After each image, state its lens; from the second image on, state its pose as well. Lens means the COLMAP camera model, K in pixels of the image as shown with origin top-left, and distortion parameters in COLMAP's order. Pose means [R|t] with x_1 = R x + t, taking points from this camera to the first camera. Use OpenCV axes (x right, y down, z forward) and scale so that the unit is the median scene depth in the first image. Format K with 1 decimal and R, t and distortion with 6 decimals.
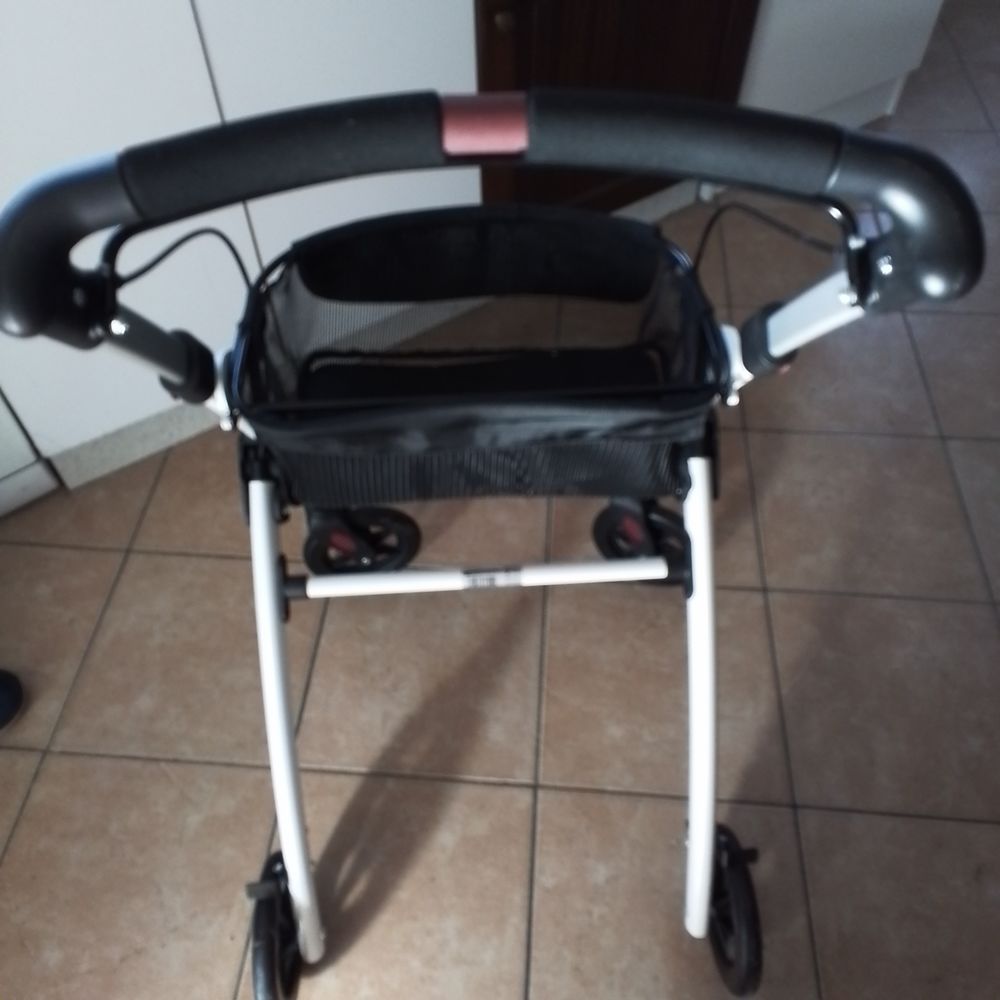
lens RADIAL K [[886.8, 0, 491.1], [0, 886.8, 505.4], [0, 0, 1]] dist [0.066804, -0.060839]
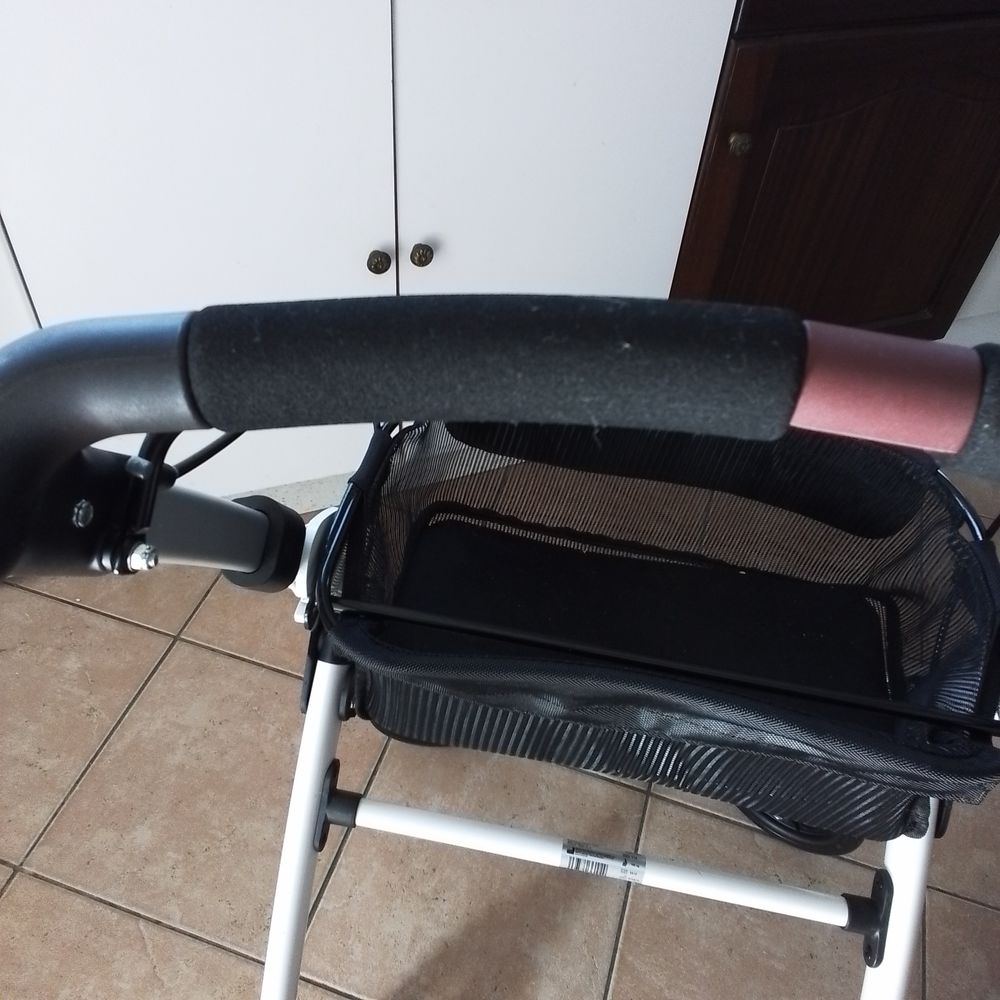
lens RADIAL K [[886.8, 0, 500.0], [0, 886.8, 500.0], [0, 0, 1]] dist [0.062811, -0.056179]
pose [[0.972153, 0.215997, -0.090907, -0.057966], [-0.222630, 0.972354, -0.070452, -0.102829], [0.073176, 0.088729, 0.993364, 0.175424]]
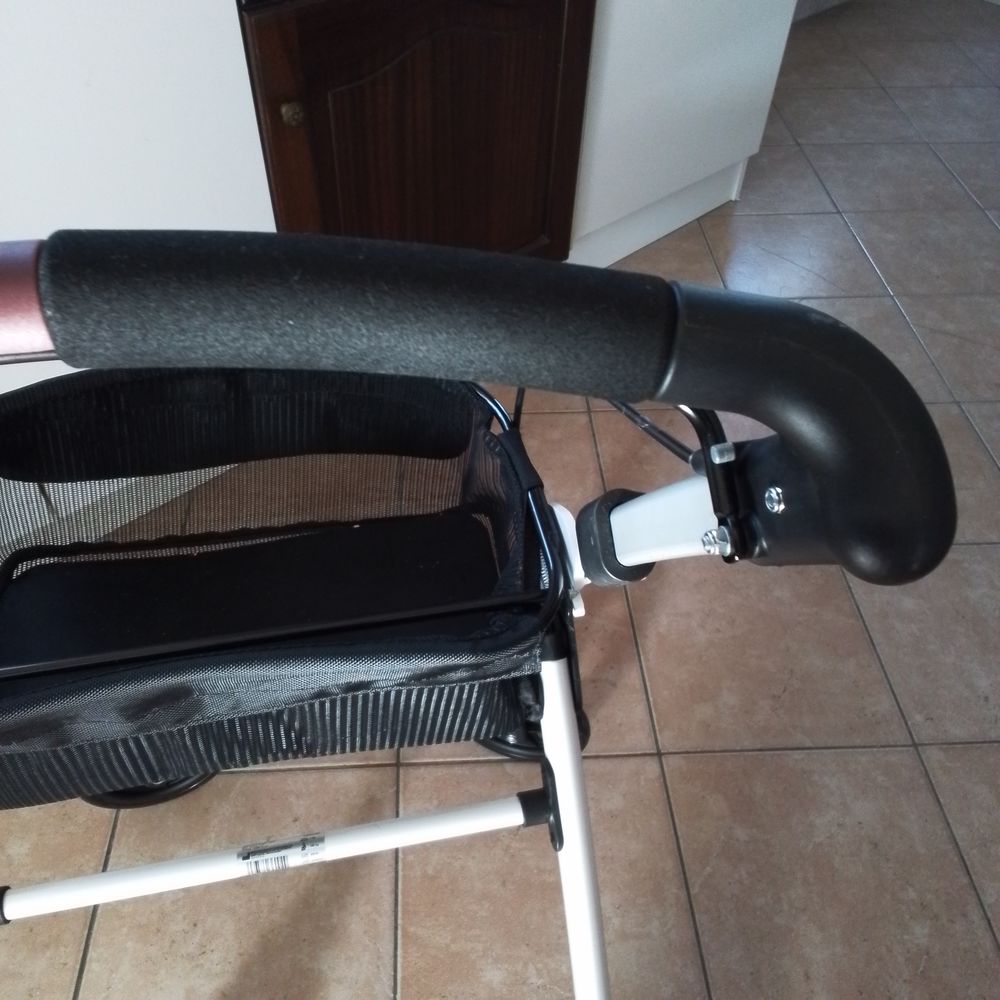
lens RADIAL K [[886.8, 0, 500.0], [0, 886.8, 500.0], [0, 0, 1]] dist [0.062811, -0.056179]
pose [[0.988812, -0.078088, 0.127095, 0.077430], [0.089001, 0.992602, -0.082580, -0.093374], [-0.119706, 0.092968, 0.988447, 0.183572]]
